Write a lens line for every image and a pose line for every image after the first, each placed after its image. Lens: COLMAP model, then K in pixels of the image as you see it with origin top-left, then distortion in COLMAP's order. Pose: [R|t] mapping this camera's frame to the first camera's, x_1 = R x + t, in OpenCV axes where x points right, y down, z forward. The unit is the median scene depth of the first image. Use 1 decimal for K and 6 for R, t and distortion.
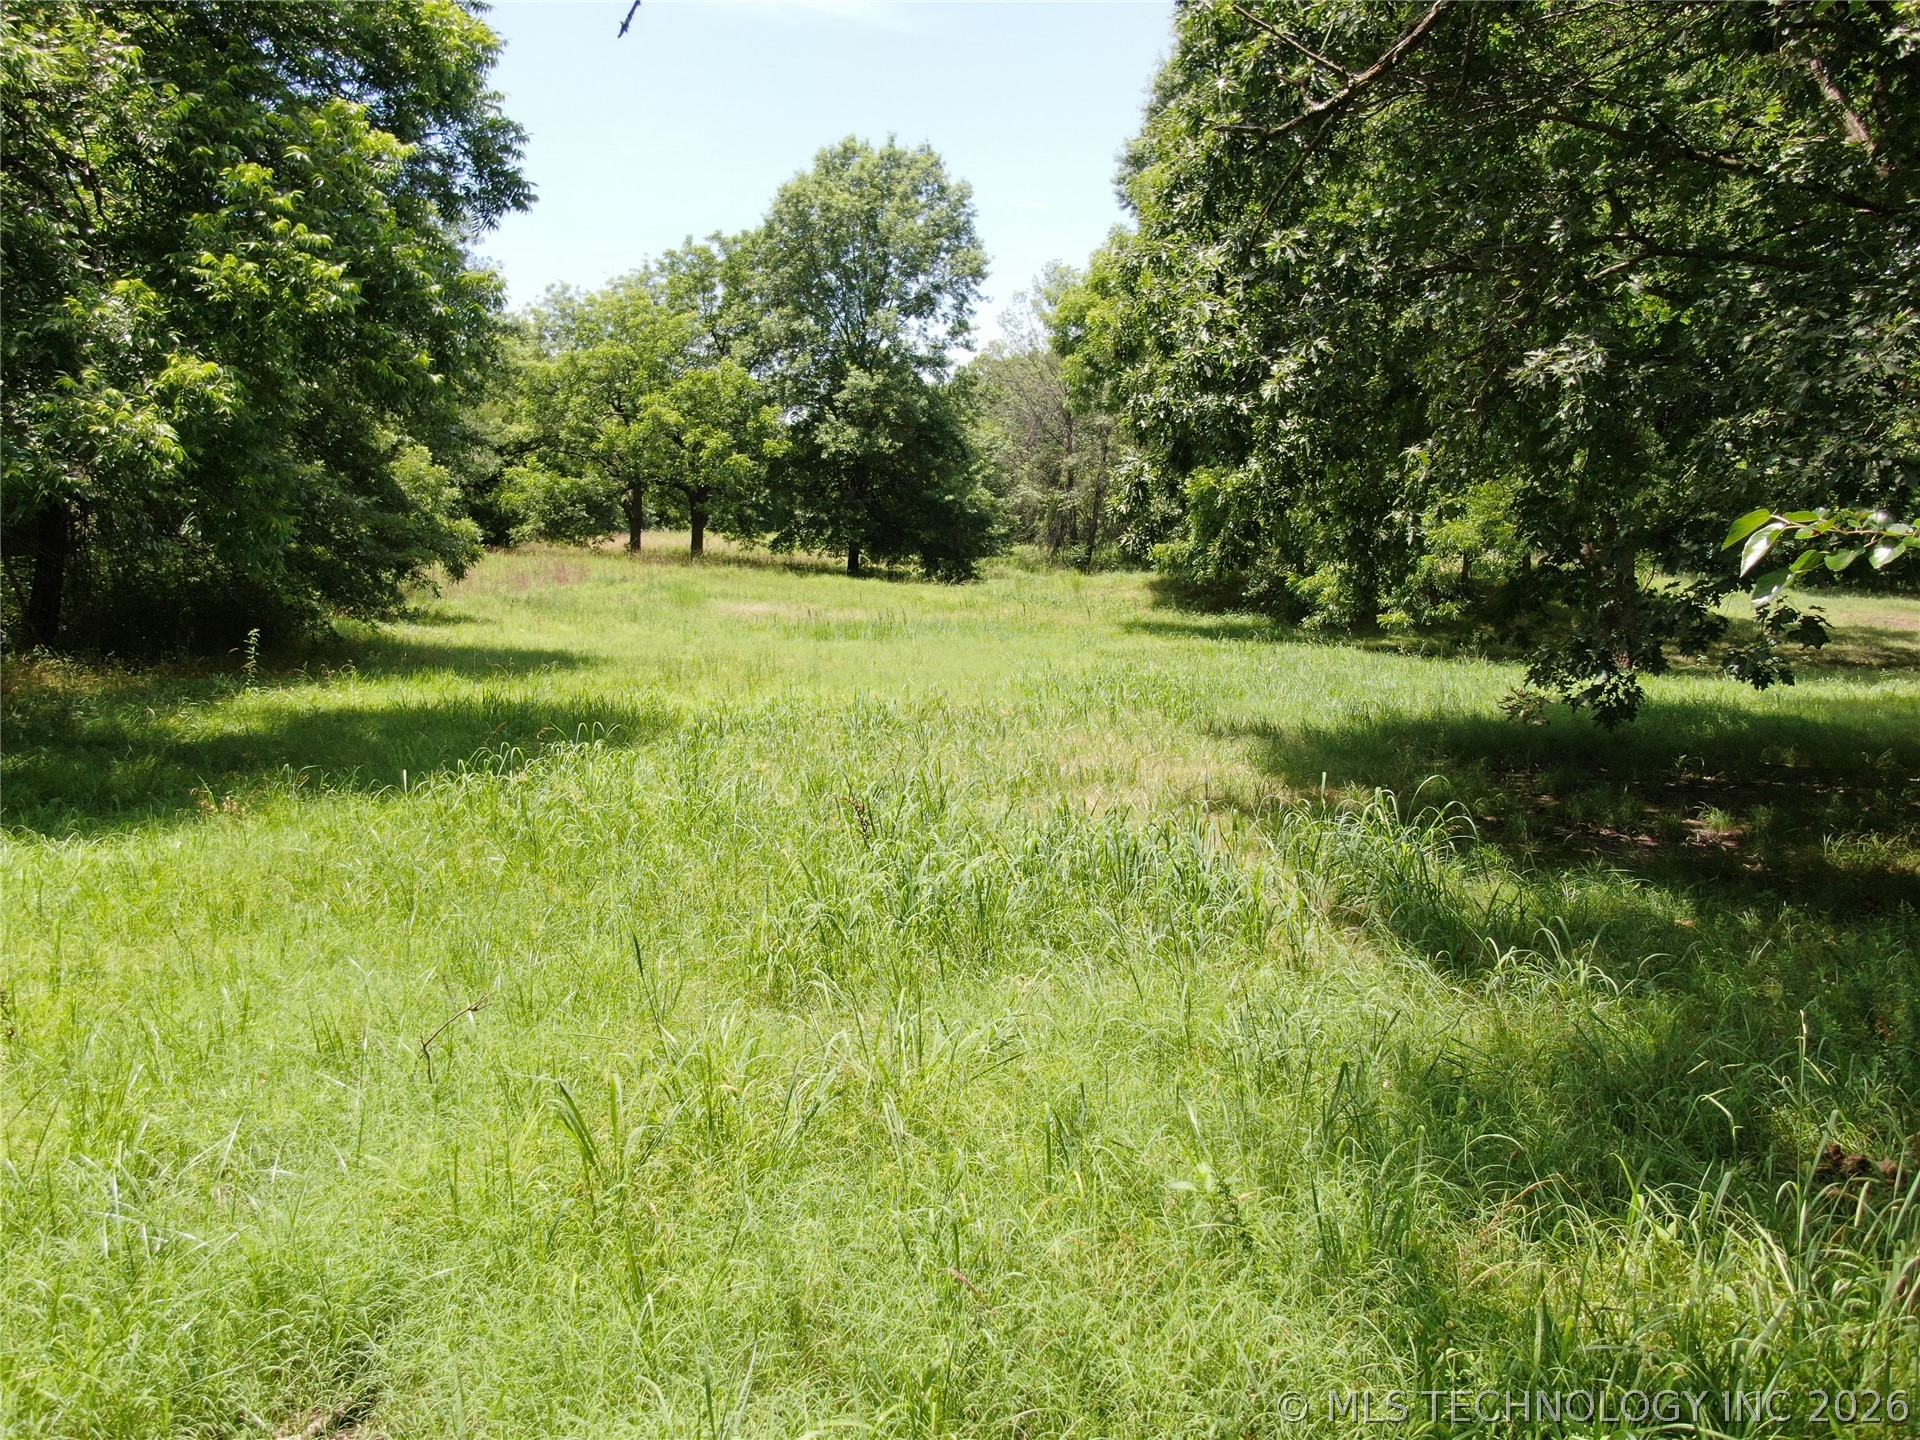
lens RADIAL K [[1384.7, 0, 960.0], [0, 1384.7, 720.0], [0, 0, 1]] dist [-0.051163, 0.005205]
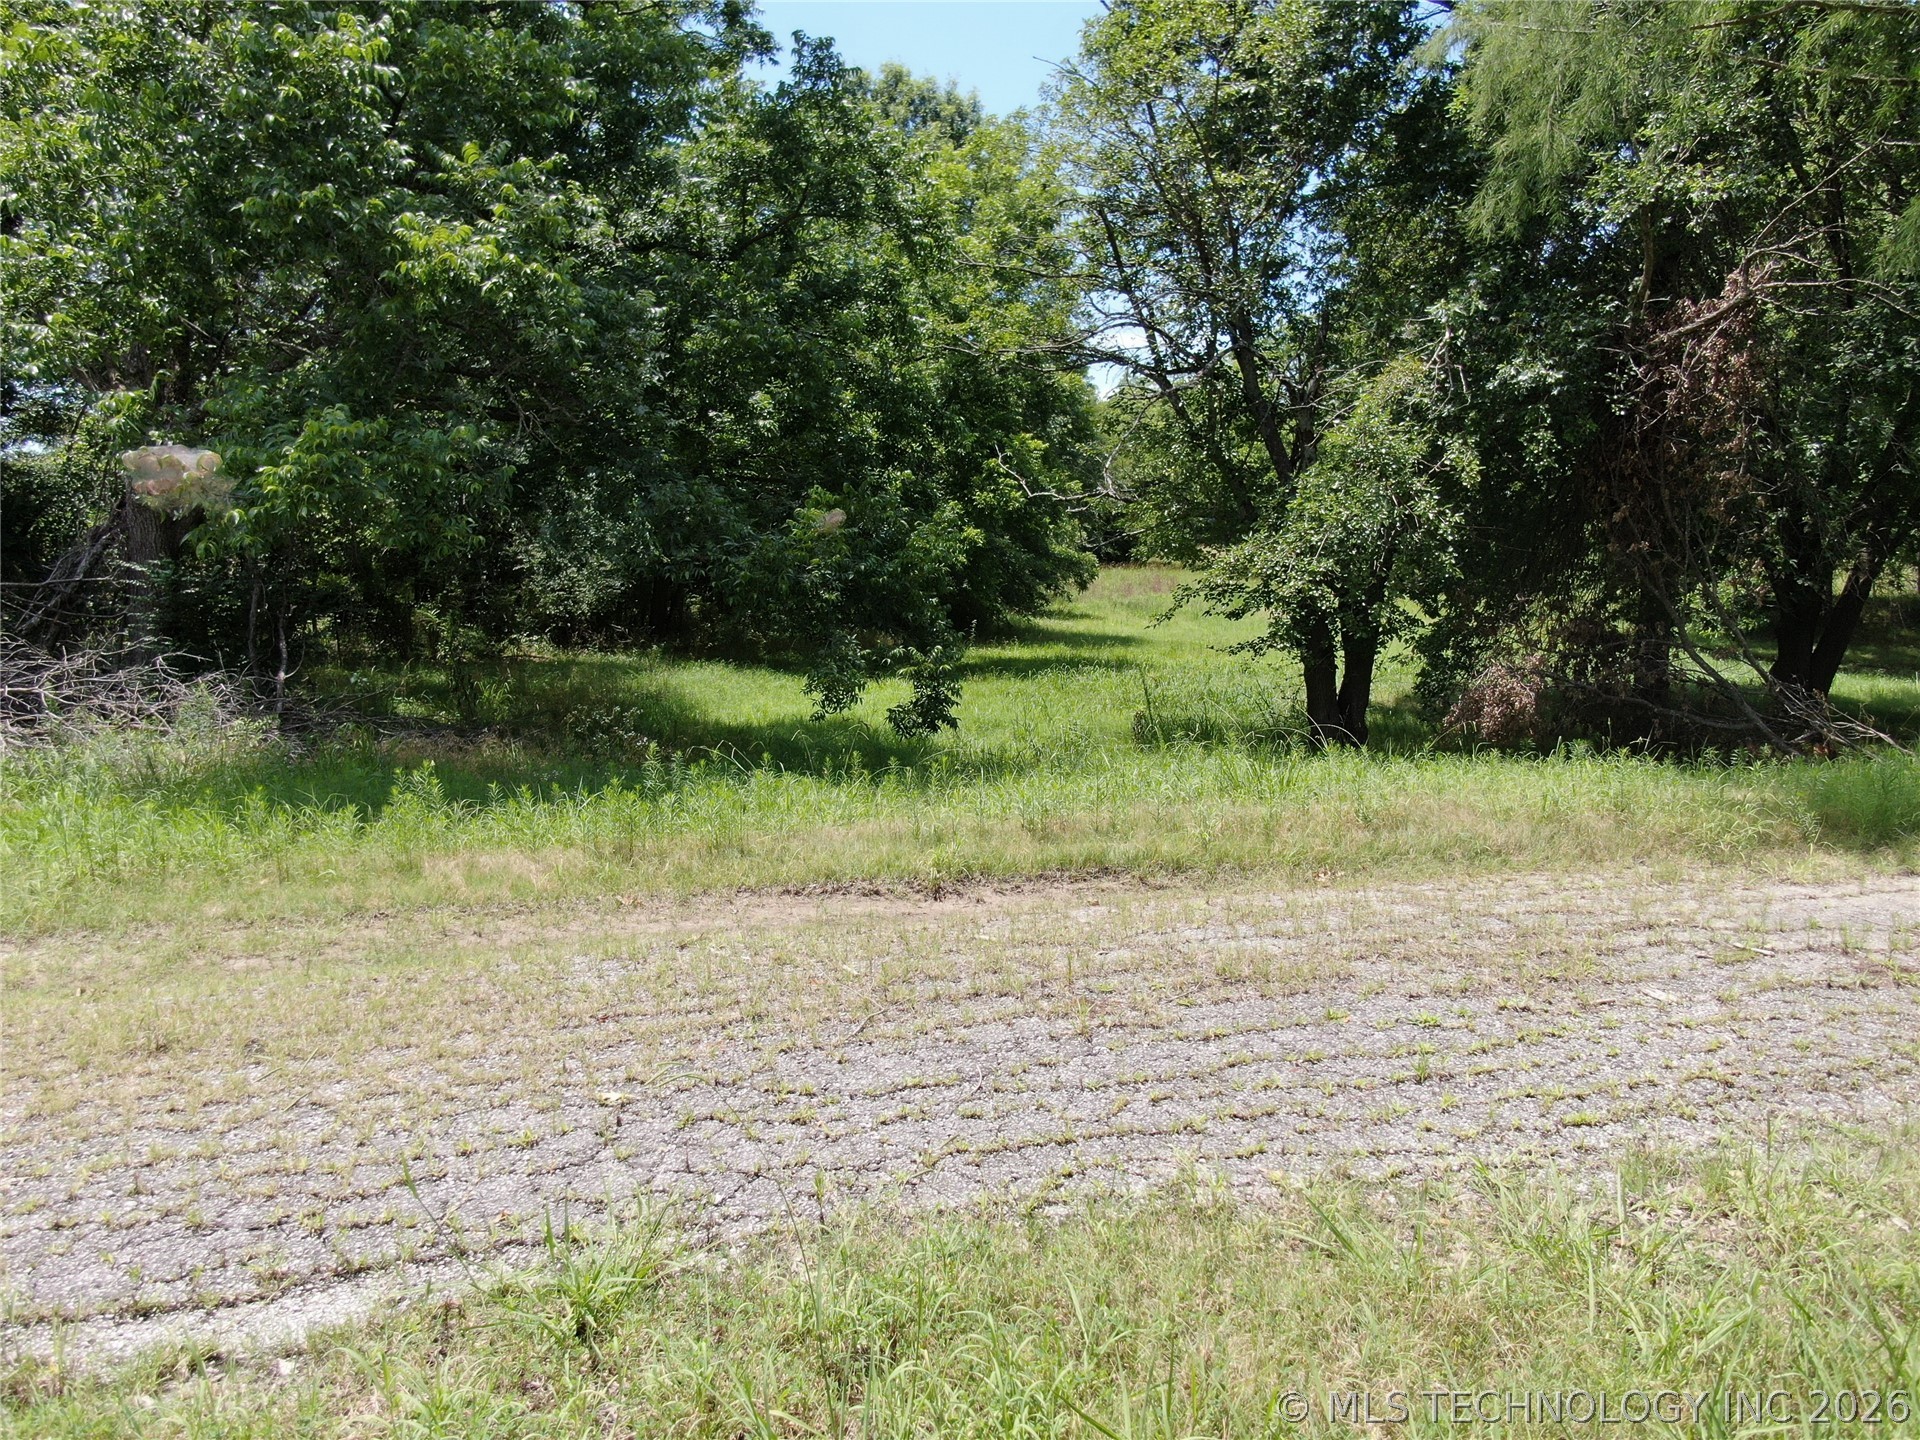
lens RADIAL K [[1377.1, 0, 958.1], [0, 1377.1, 723.9], [0, 0, 1]] dist [-0.008026, -0.001666]
pose [[0.895453, 0.056900, -0.441504, 0.127876], [-0.054503, 0.998349, 0.018123, 0.017681], [0.441807, 0.007835, 0.897076, -0.287948]]
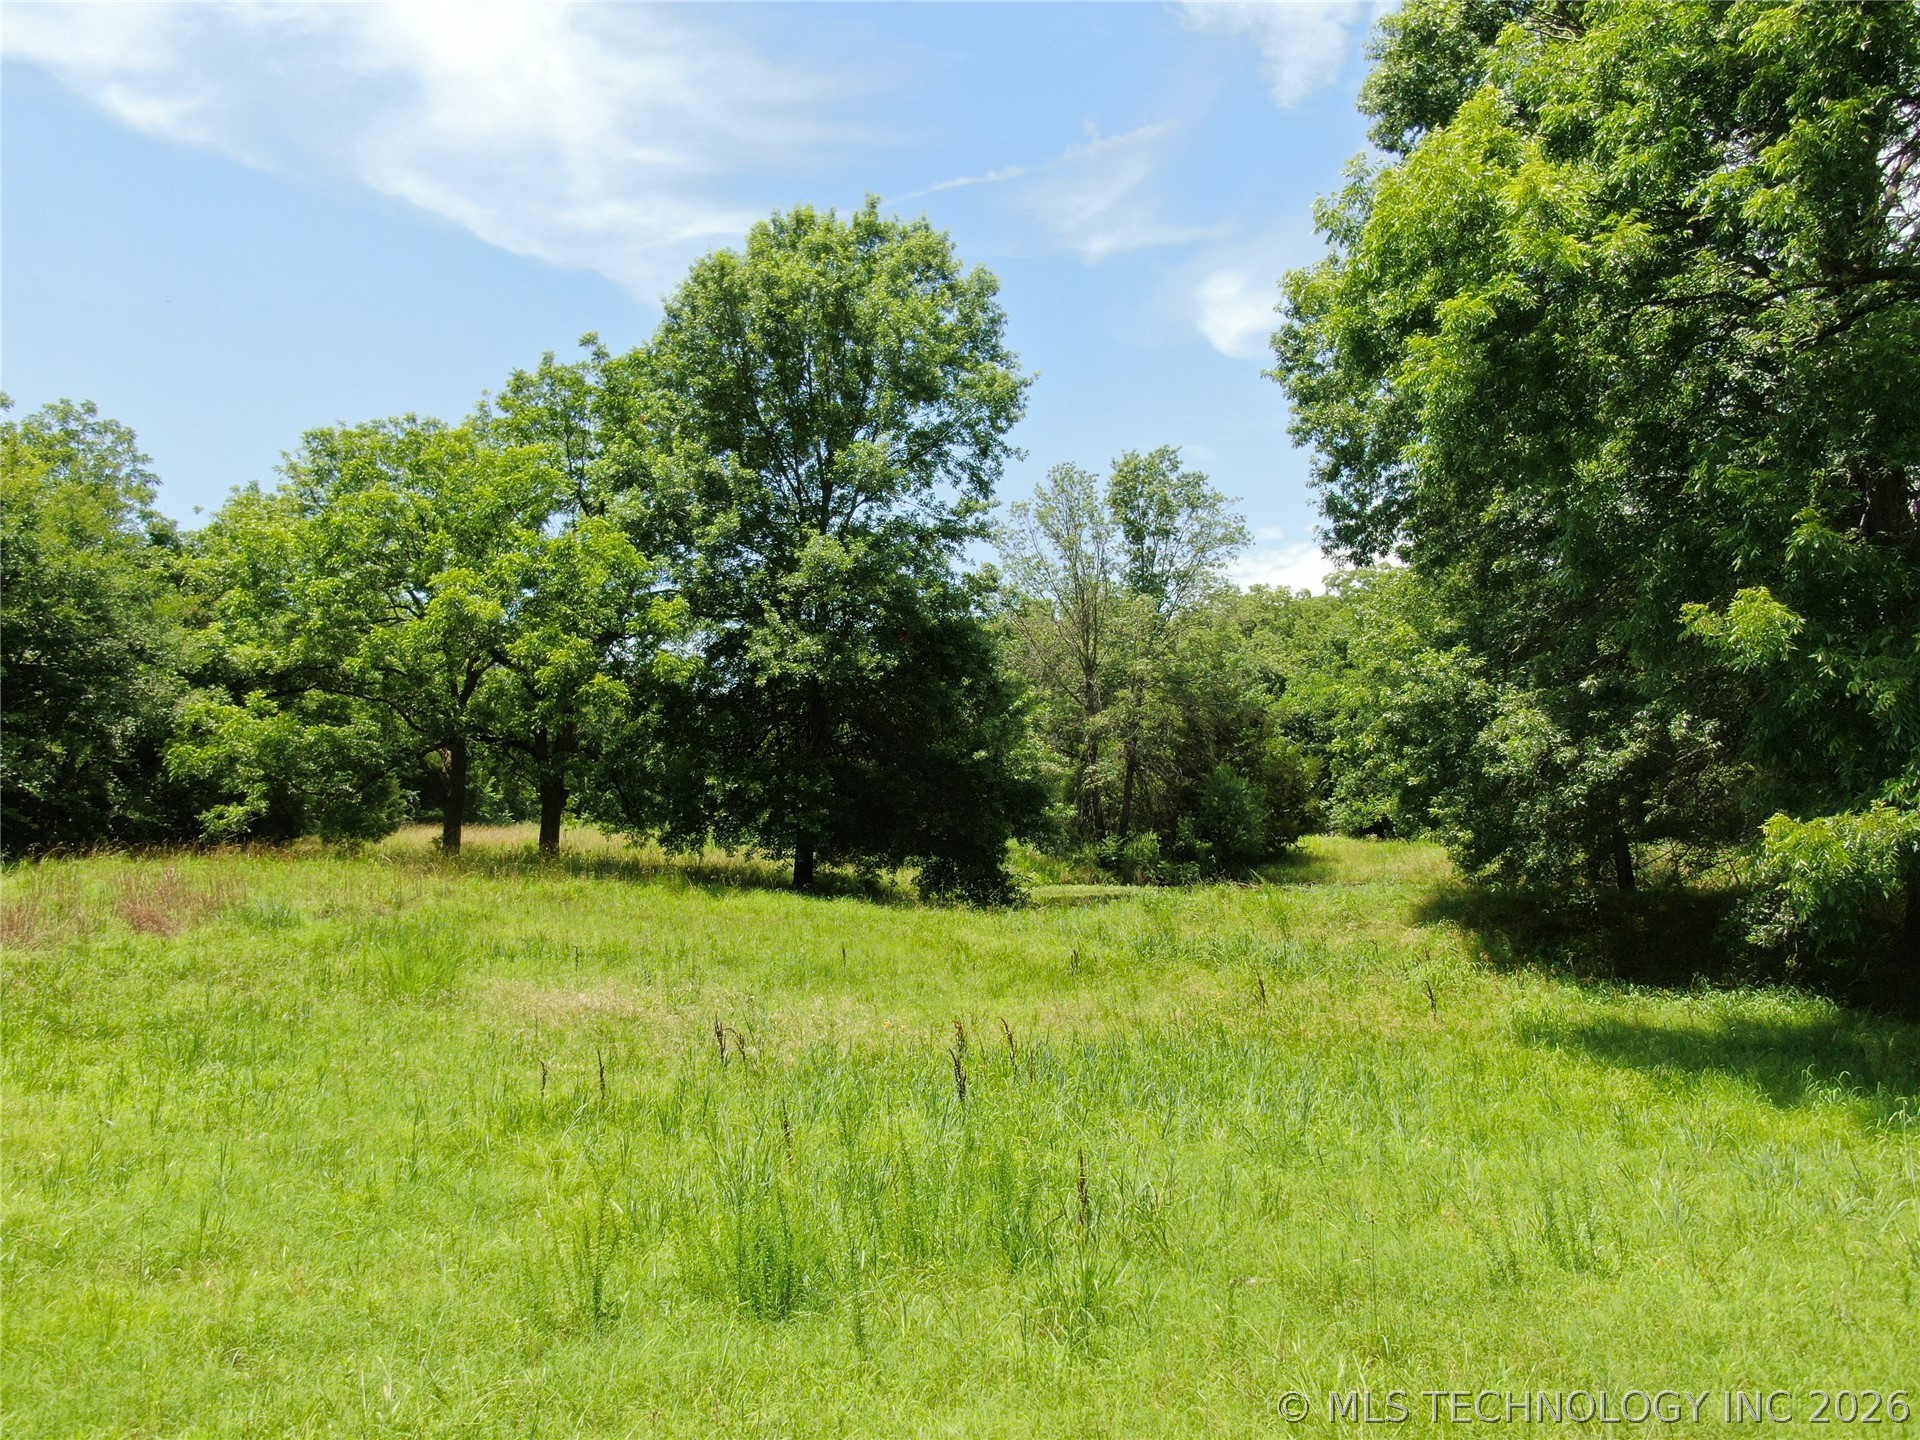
lens RADIAL K [[1385.7, 0, 960.0], [0, 1385.7, 720.0], [0, 0, 1]] dist [-0.020623, 0.007573]
pose [[0.998502, -0.002543, 0.054665, -0.045360], [0.013993, 0.977577, -0.210111, -0.052541], [-0.052905, 0.210561, 0.976148, 0.422961]]
